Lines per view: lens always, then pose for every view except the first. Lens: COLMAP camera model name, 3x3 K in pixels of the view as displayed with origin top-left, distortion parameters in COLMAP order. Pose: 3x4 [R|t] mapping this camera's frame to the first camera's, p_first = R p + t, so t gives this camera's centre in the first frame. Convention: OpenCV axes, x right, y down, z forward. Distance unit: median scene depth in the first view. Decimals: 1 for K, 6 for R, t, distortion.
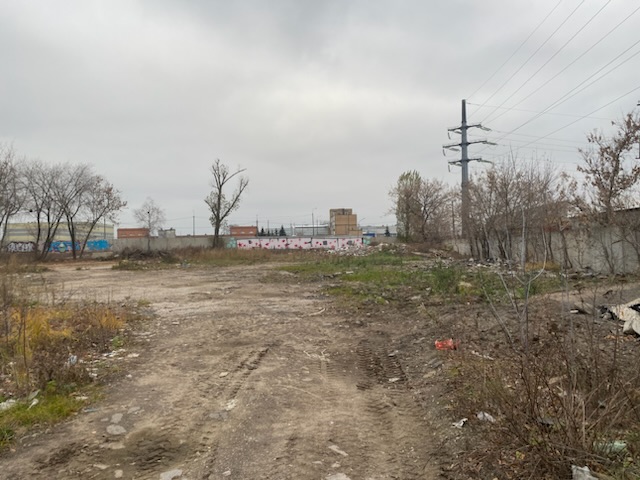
lens RADIAL K [[472.6, 0, 328.5], [0, 472.6, 238.1], [0, 0, 1]] dist [0.035801, -0.048487]
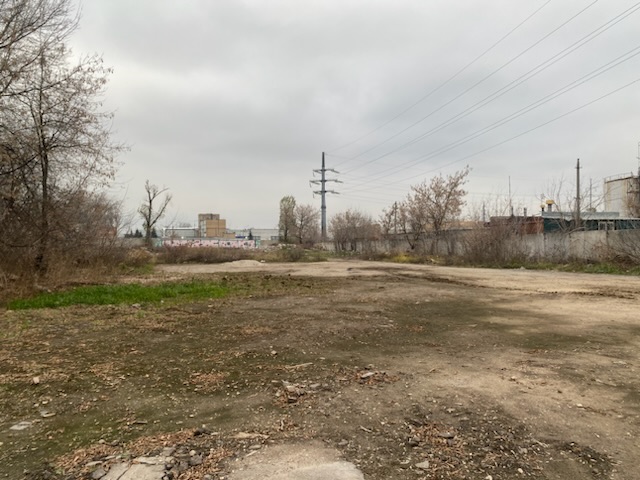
lens RADIAL K [[472.6, 0, 325.0], [0, 472.6, 238.6], [0, 0, 1]] dist [0.035801, -0.048487]
pose [[0.945518, 0.014688, 0.325237, -0.342642], [-0.013964, 0.999892, -0.004558, -0.003379], [-0.325269, -0.000232, 0.945621, -0.762531]]
